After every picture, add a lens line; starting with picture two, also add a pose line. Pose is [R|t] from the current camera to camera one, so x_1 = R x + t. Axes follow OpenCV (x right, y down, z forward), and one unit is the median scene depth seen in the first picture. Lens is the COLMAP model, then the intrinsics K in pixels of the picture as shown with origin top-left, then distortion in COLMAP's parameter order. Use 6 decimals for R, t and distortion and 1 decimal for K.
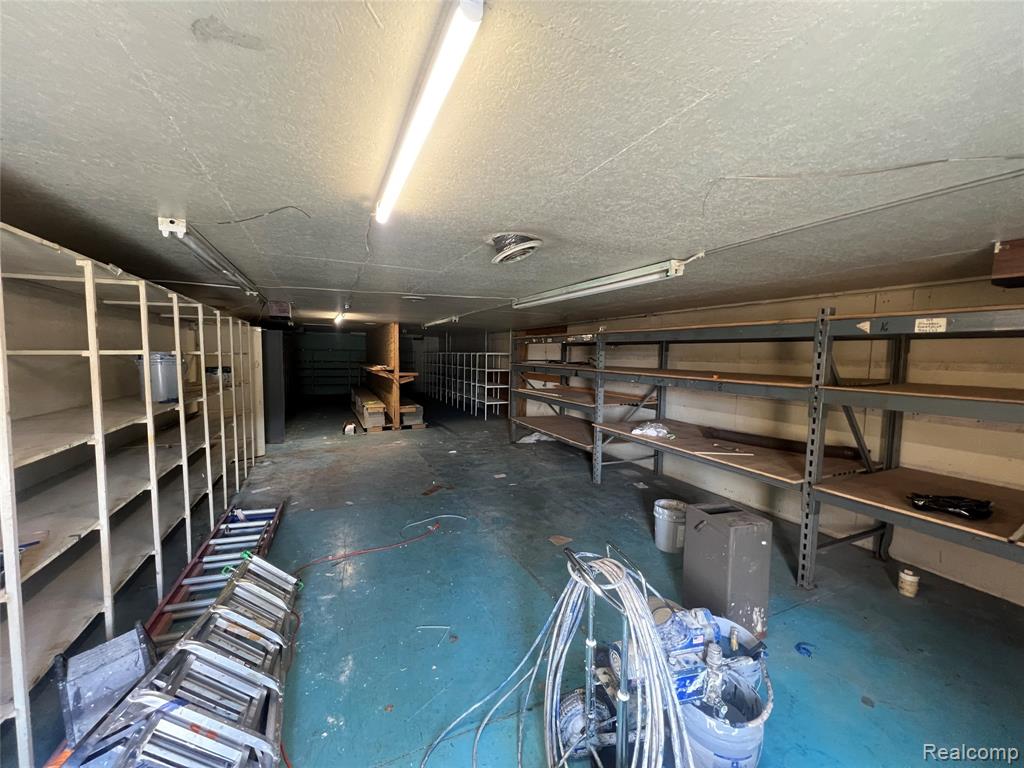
lens RADIAL K [[408.7, 0, 514.4], [0, 408.7, 385.4], [0, 0, 1]] dist [-0.001563, 0.000150]
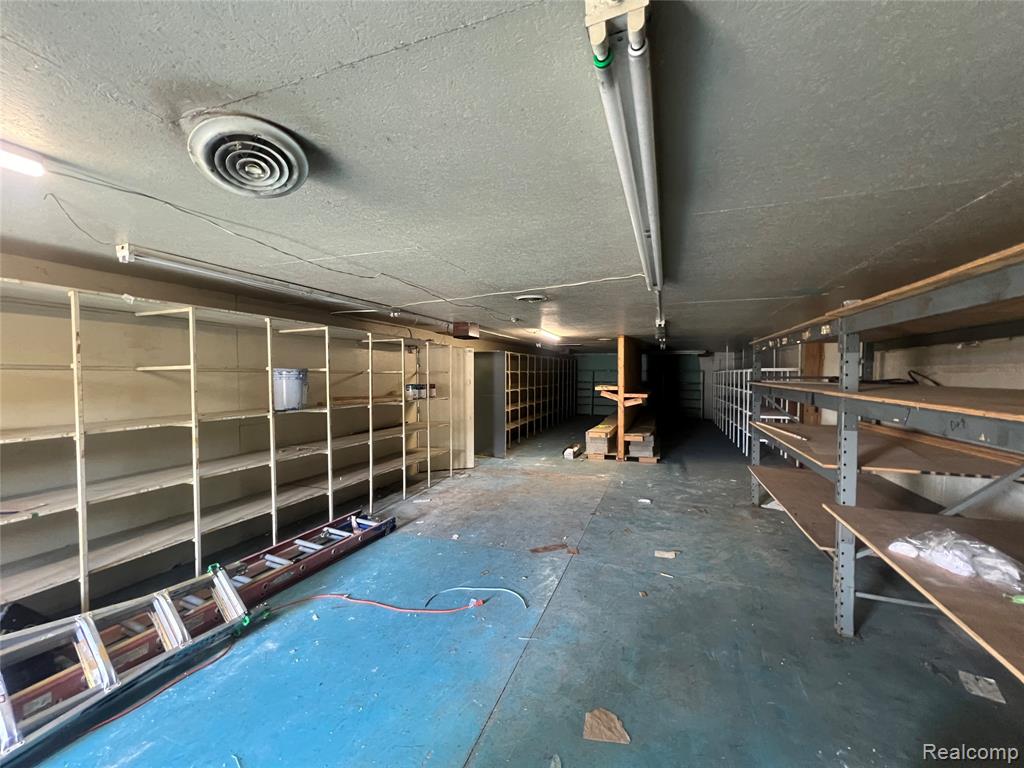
lens RADIAL K [[408.7, 0, 511.4], [0, 408.7, 383.8], [0, 0, 1]] dist [-0.001563, 0.000150]
pose [[0.700074, 0.000924, -0.714070, 0.245521], [-0.043254, 0.998218, -0.041115, -0.010158], [0.712759, 0.059670, 0.698866, 0.345914]]
